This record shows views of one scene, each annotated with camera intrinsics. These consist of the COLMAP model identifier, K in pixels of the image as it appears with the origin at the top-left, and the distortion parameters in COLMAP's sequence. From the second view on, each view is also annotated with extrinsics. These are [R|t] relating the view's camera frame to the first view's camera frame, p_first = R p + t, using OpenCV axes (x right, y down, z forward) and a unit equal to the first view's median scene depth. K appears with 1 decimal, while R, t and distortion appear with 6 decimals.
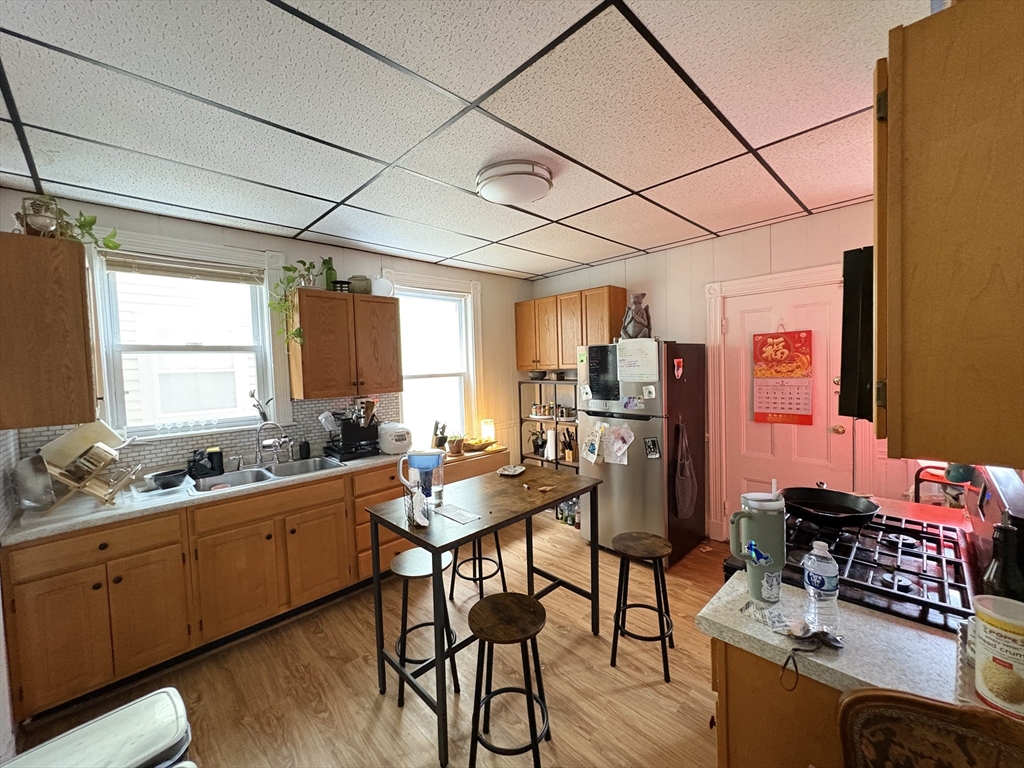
lens RADIAL K [[408.5, 0, 512.0], [0, 408.5, 384.0], [0, 0, 1]] dist [-0.000298, -0.000011]
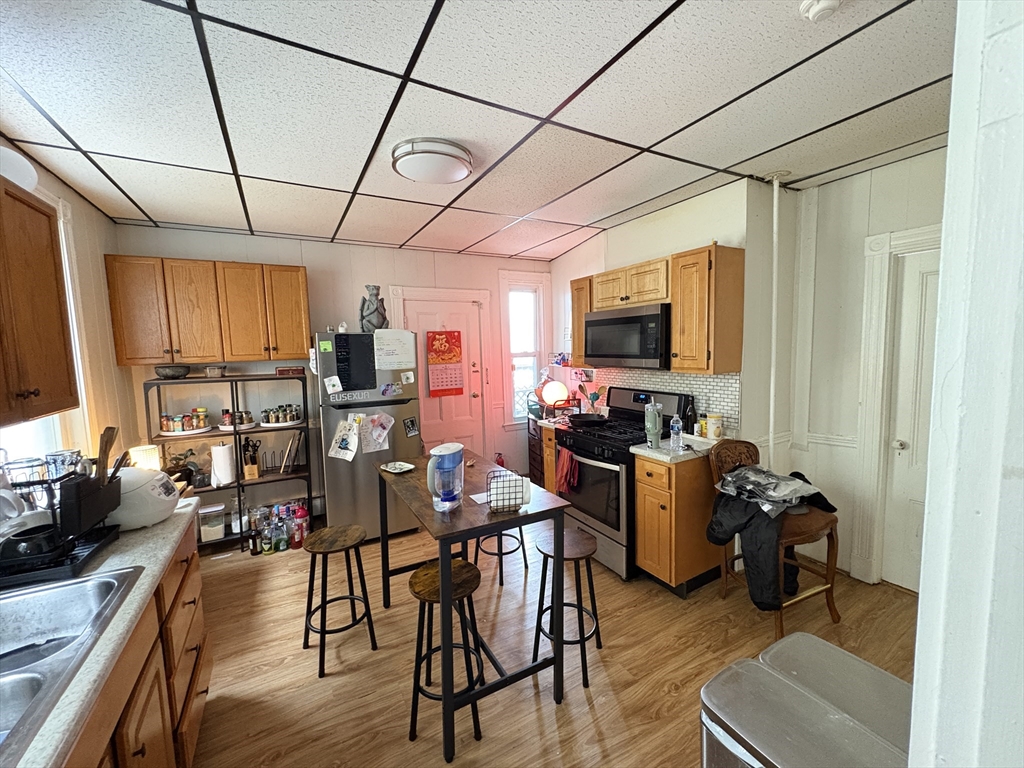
lens RADIAL K [[408.5, 0, 512.0], [0, 408.5, 384.0], [0, 0, 1]] dist [-0.000298, -0.000011]
pose [[0.259599, -0.064223, 0.963579, -0.628031], [0.061480, 0.996861, 0.049878, -0.001285], [-0.963757, 0.046292, 0.262733, 0.405730]]
